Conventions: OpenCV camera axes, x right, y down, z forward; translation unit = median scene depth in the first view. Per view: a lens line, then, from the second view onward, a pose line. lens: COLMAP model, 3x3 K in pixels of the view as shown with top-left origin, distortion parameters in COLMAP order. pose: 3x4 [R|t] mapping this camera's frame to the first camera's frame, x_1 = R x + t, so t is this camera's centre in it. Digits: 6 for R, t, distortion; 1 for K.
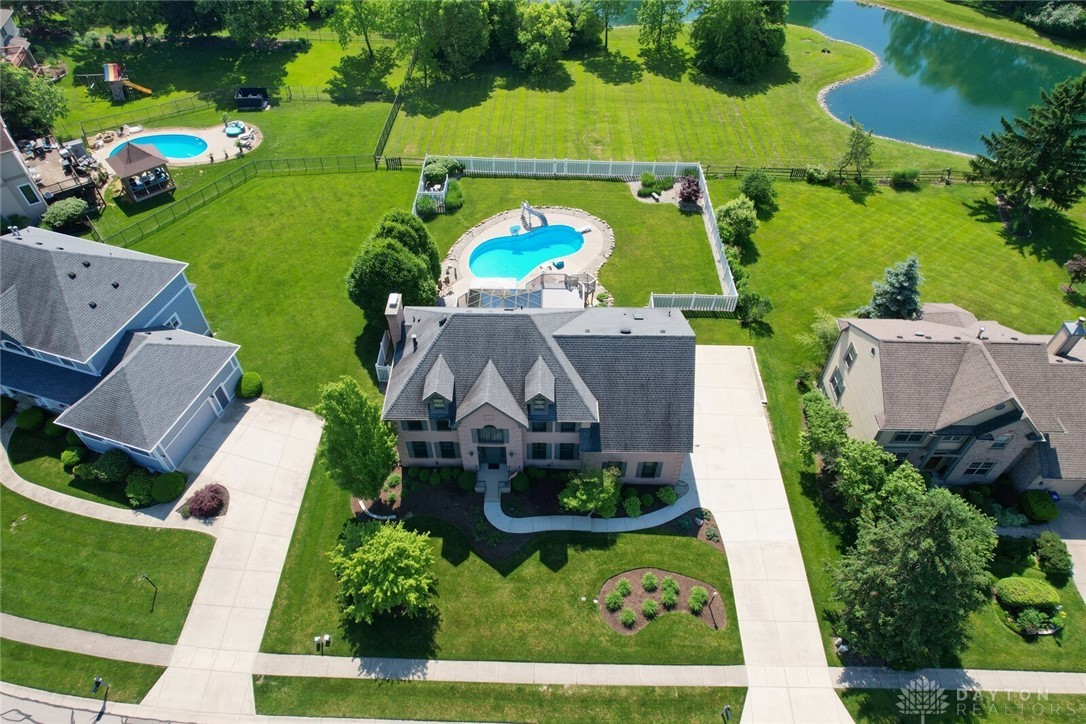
lens RADIAL K [[694.9, 0, 543.2], [0, 694.9, 366.7], [0, 0, 1]] dist [-0.094247, 0.085584]
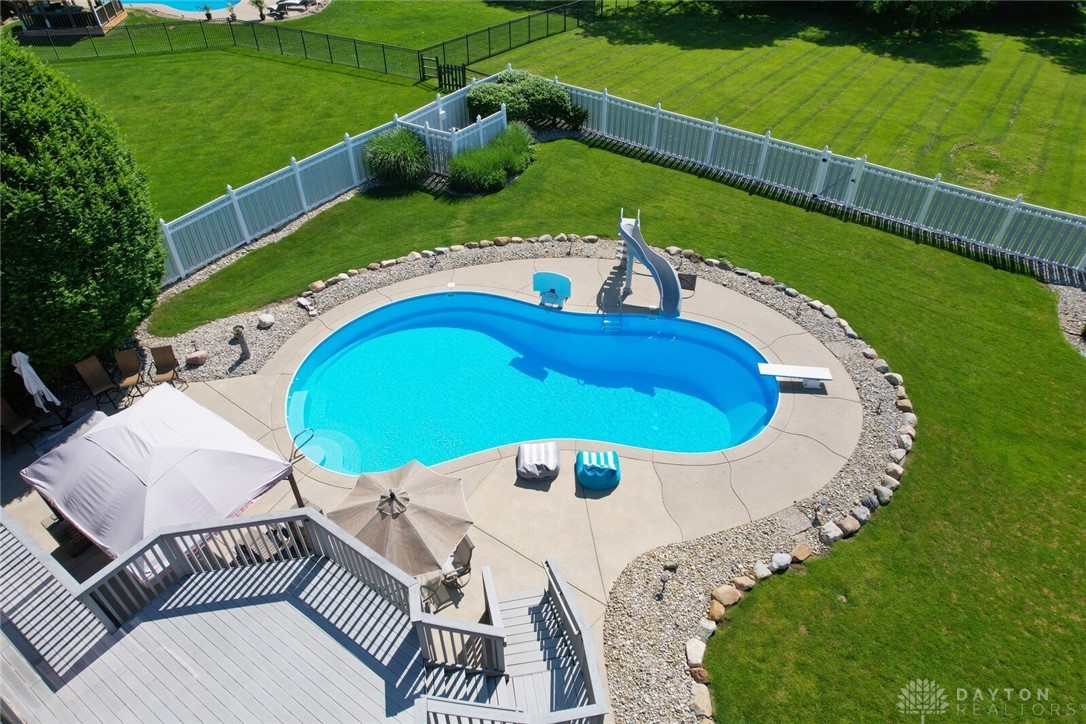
lens RADIAL K [[694.9, 0, 543.2], [0, 694.9, 366.7], [0, 0, 1]] dist [-0.094247, 0.085584]
pose [[0.830339, 0.356188, -0.428565, 0.091434], [-0.405648, 0.913642, -0.026593, -0.165426], [0.382083, 0.195928, 0.903119, 0.776159]]
